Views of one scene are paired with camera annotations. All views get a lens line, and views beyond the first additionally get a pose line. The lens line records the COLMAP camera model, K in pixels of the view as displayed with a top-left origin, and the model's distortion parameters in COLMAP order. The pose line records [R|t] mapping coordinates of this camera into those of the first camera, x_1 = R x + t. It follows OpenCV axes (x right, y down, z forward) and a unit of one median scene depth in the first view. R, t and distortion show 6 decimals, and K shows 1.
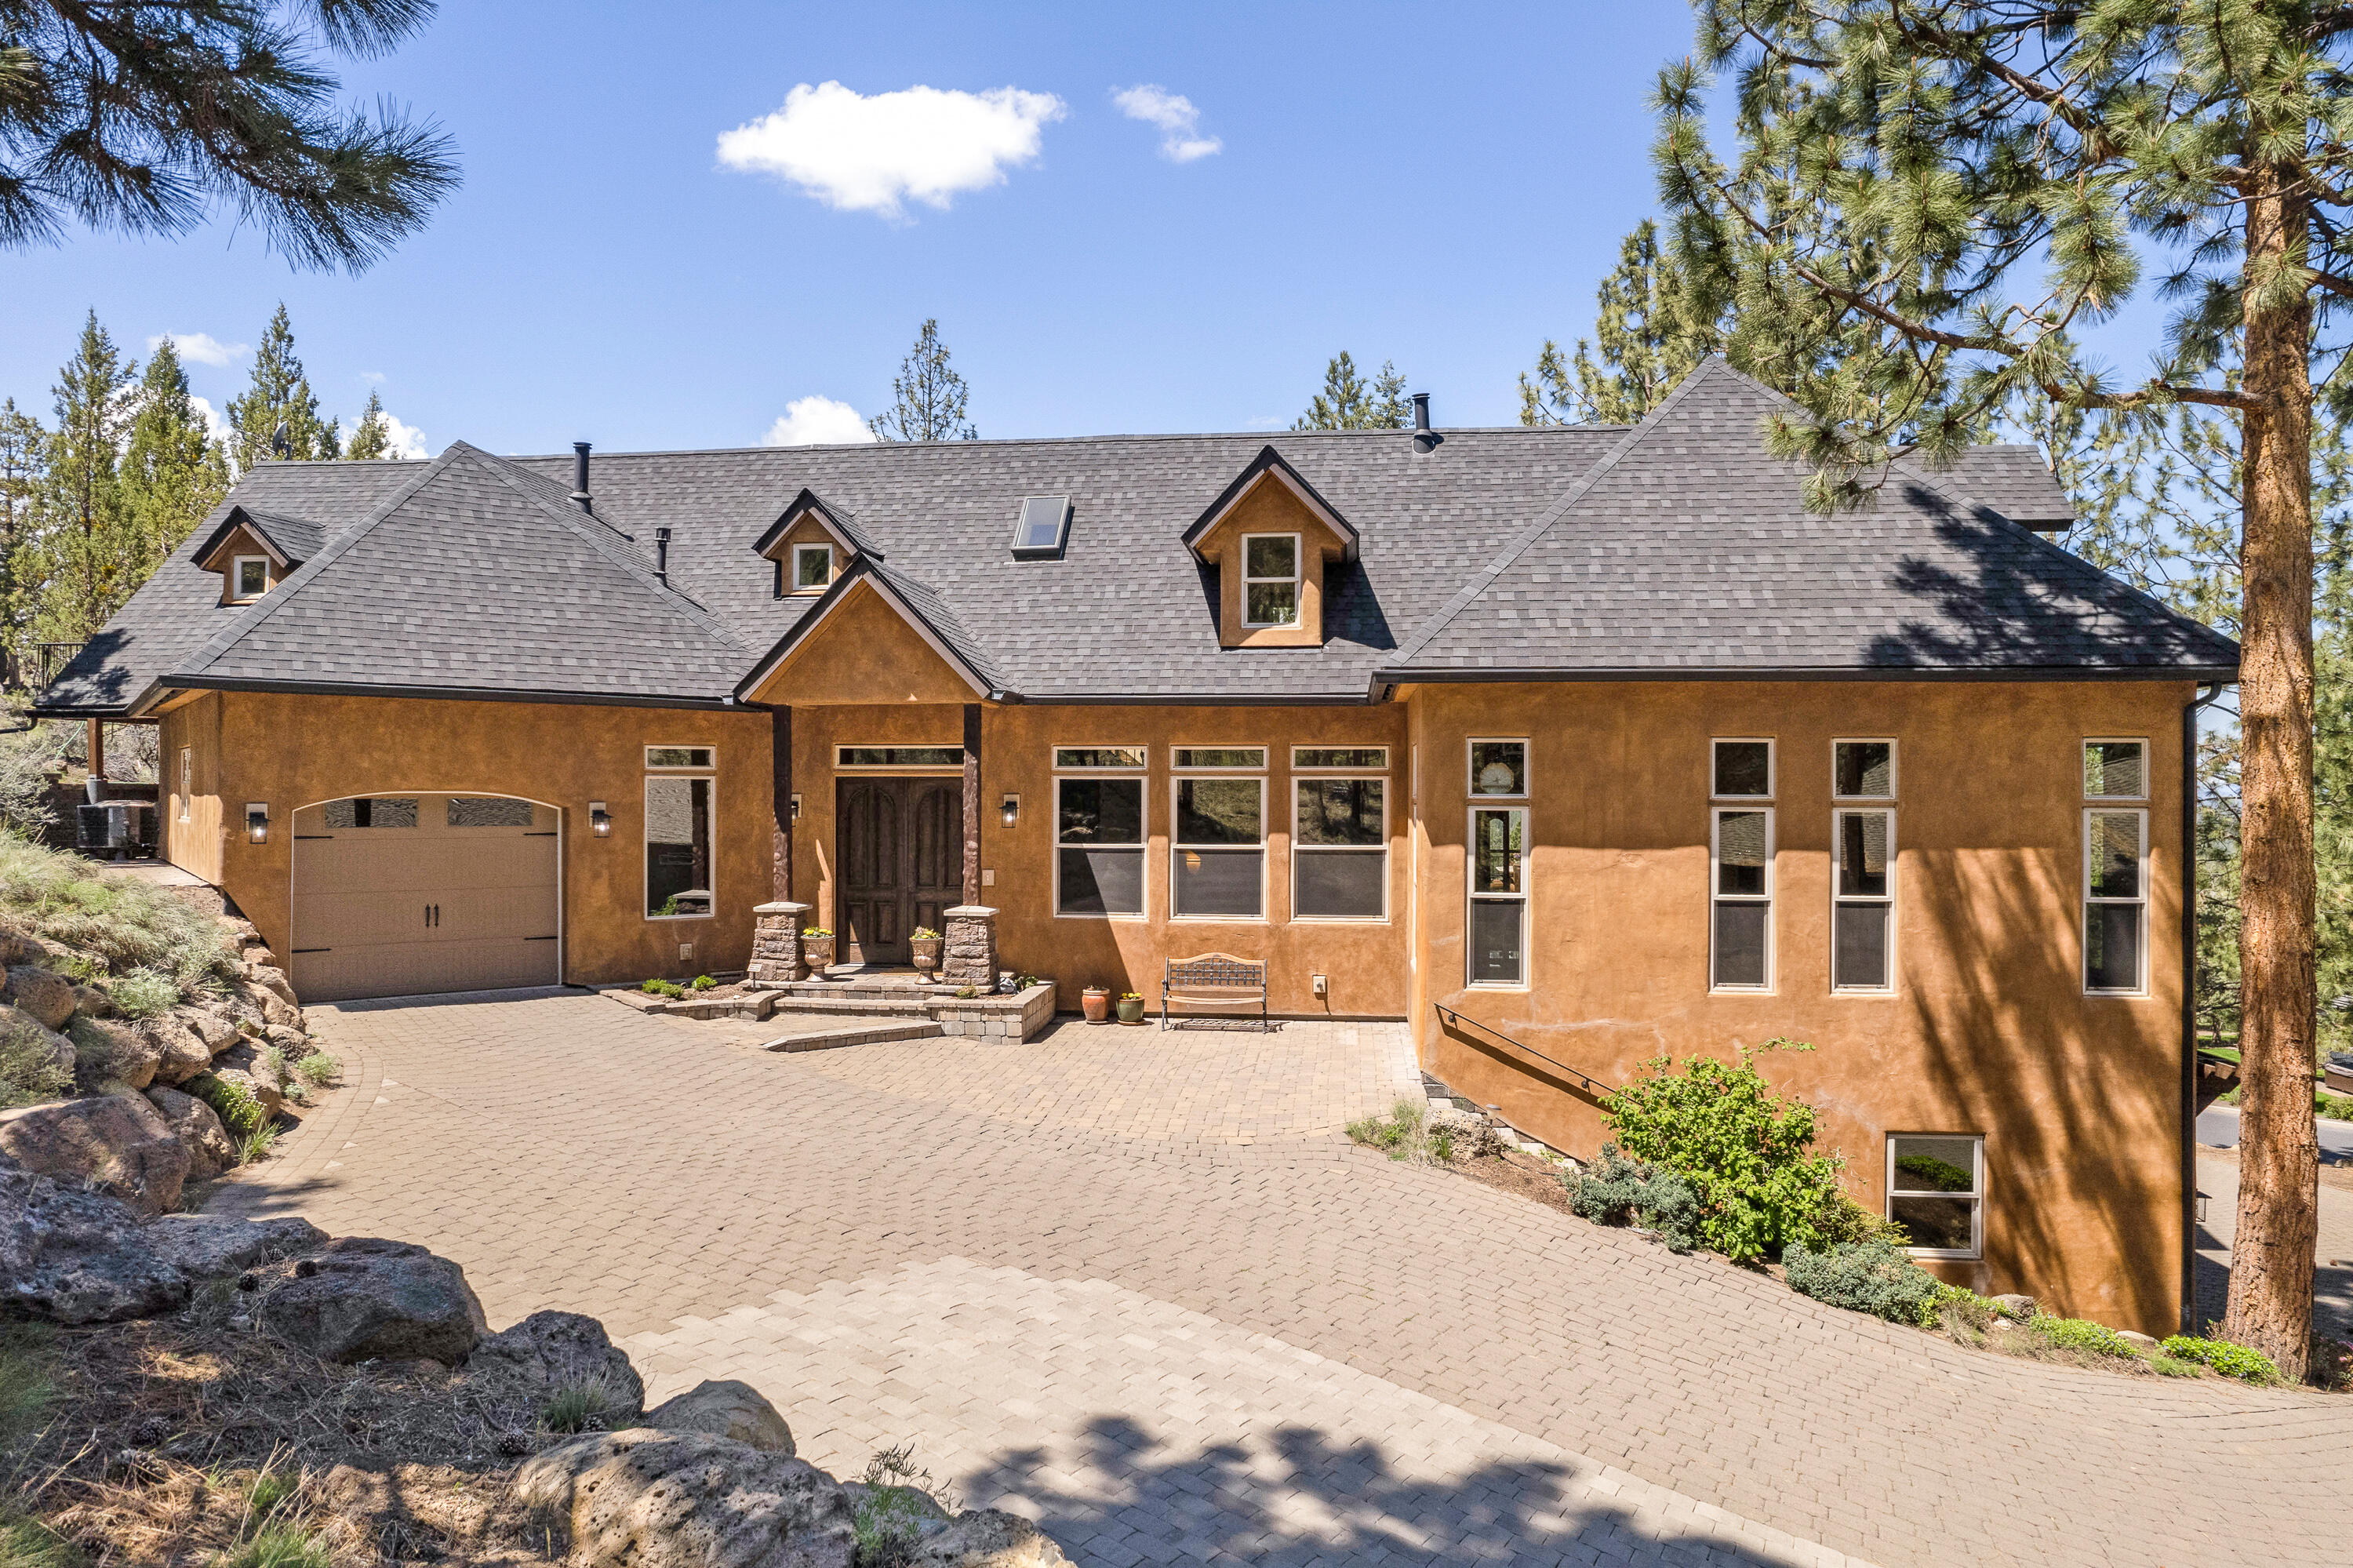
lens RADIAL K [[1513.1, 0, 1202.6], [0, 1513.1, 787.8], [0, 0, 1]] dist [-0.072599, 0.063666]
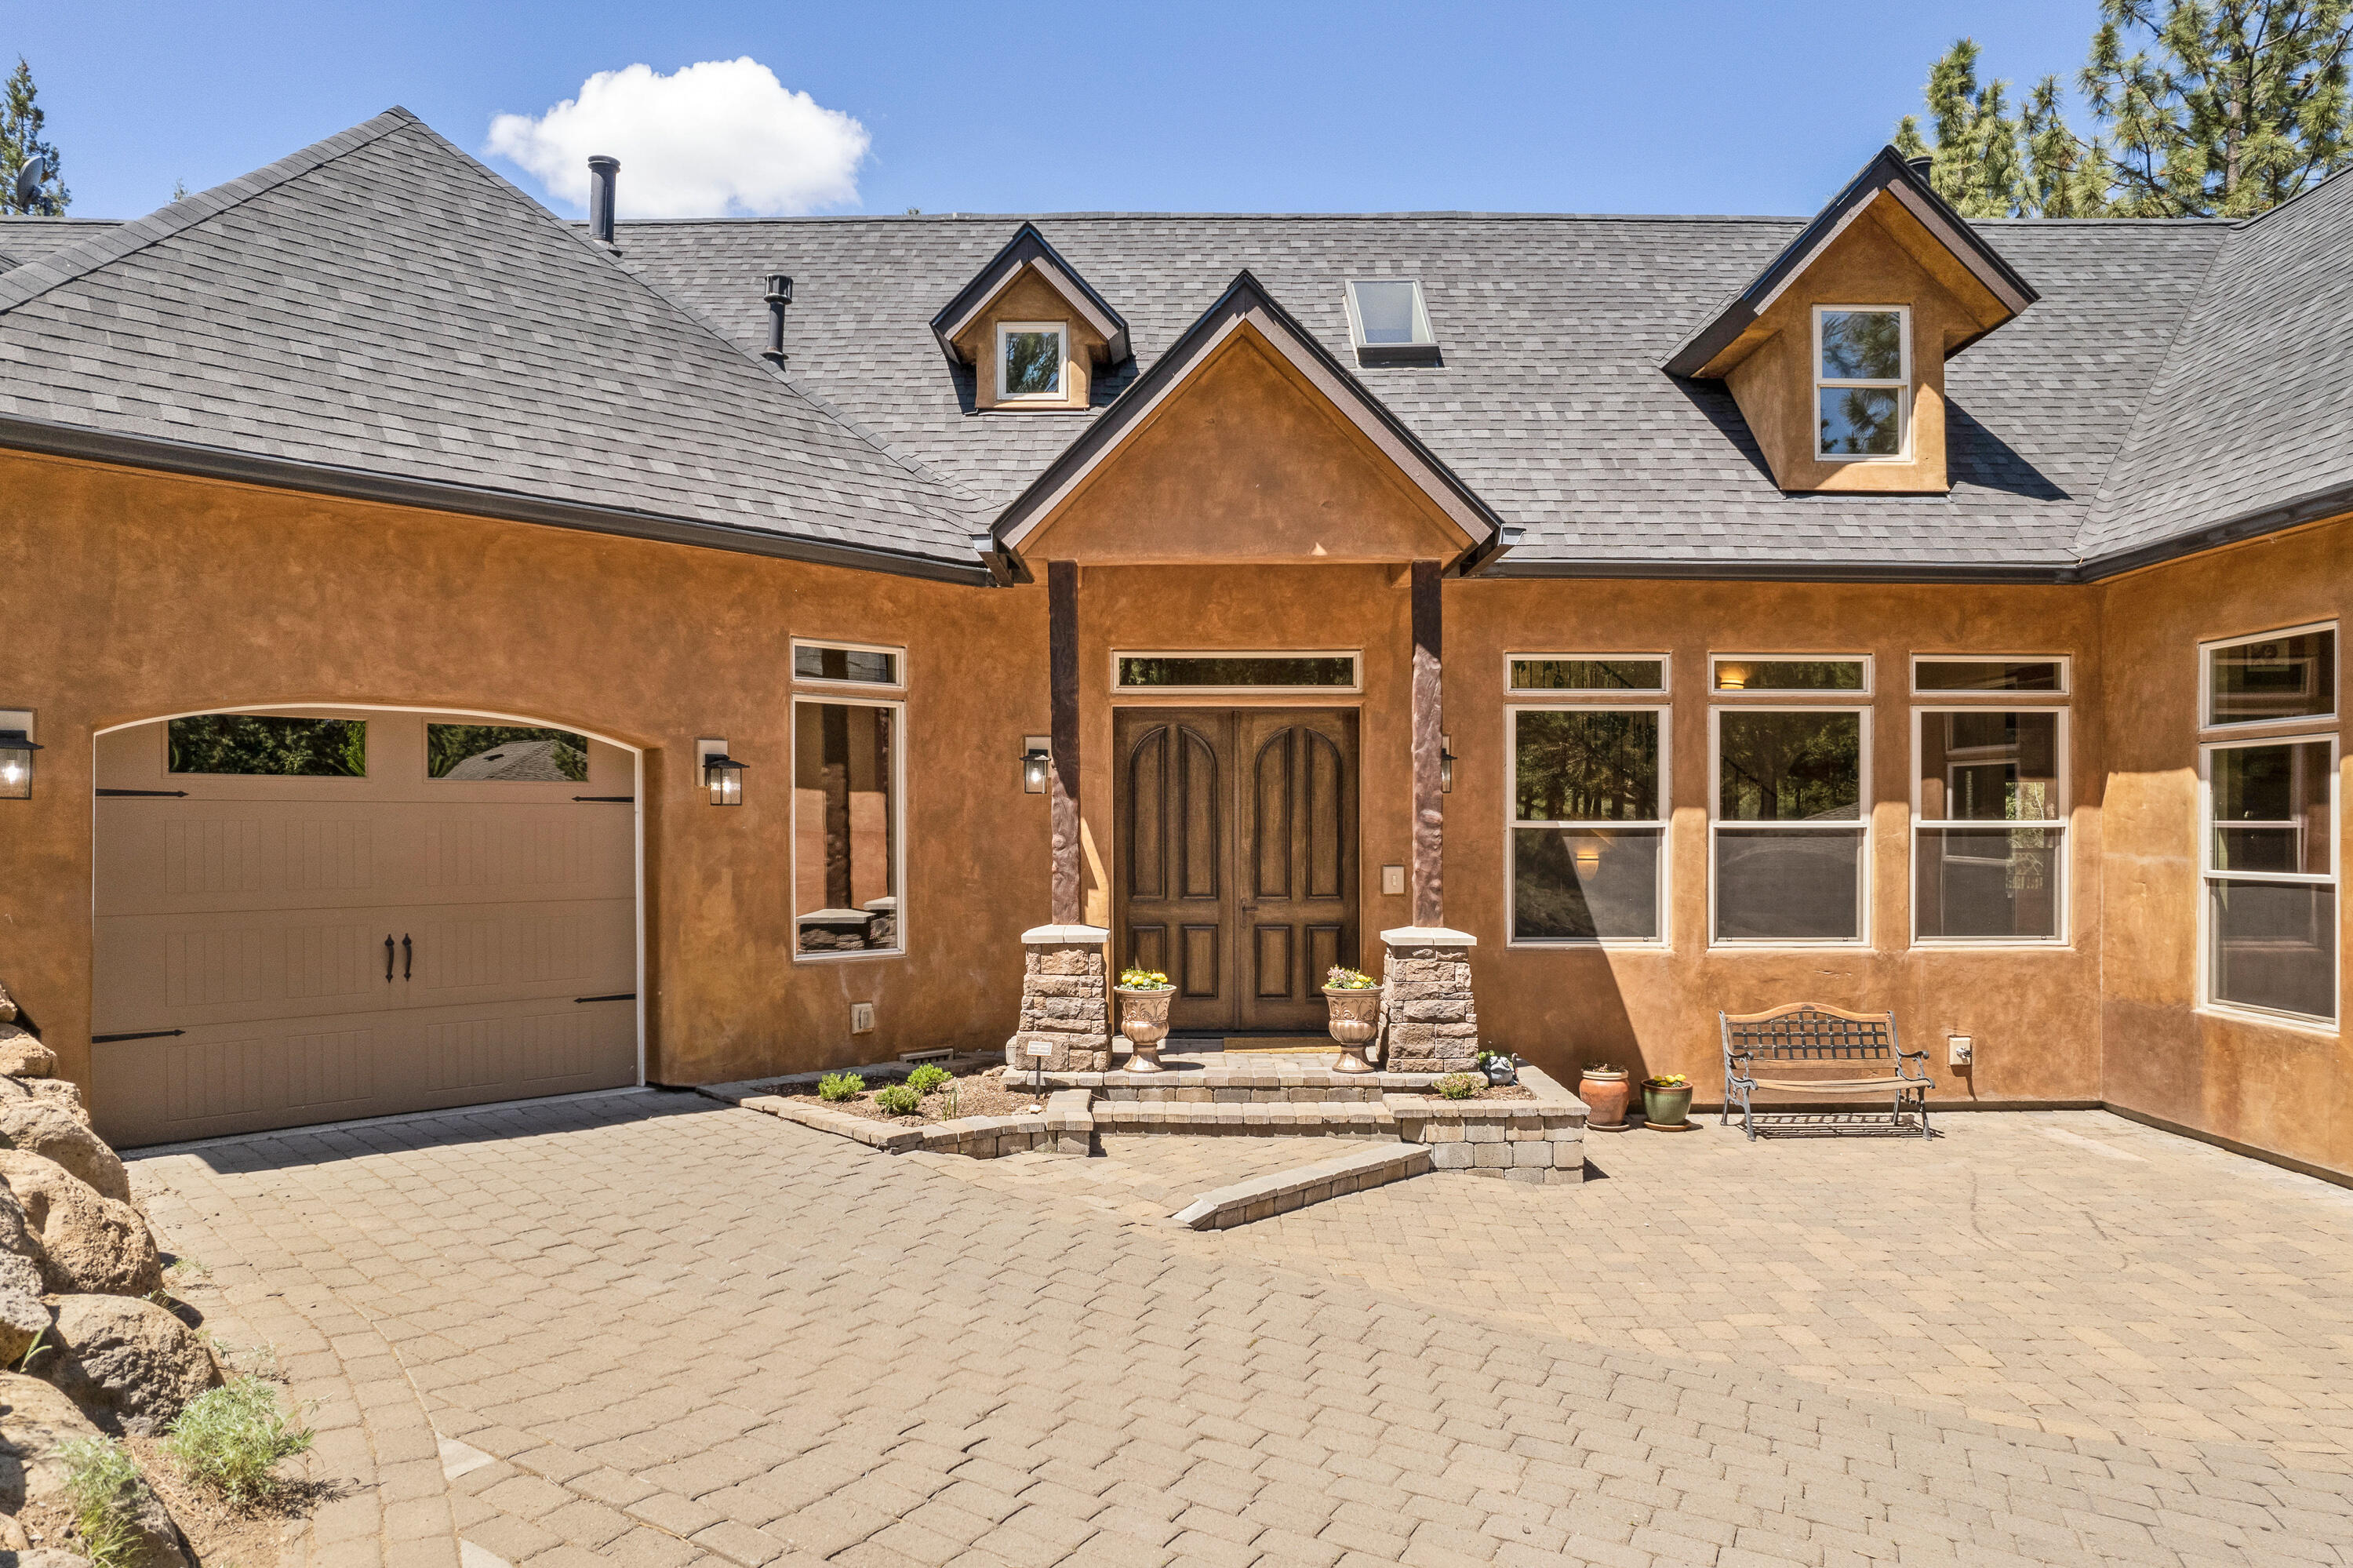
lens RADIAL K [[1537.9, 0, 1244.8], [0, 1537.9, 838.4], [0, 0, 1]] dist [-0.070516, 0.059542]
pose [[0.992214, -0.002610, 0.124521, -0.281609], [0.001056, 0.999921, 0.012549, 0.037440], [-0.124544, -0.012320, 0.992138, 0.437701]]
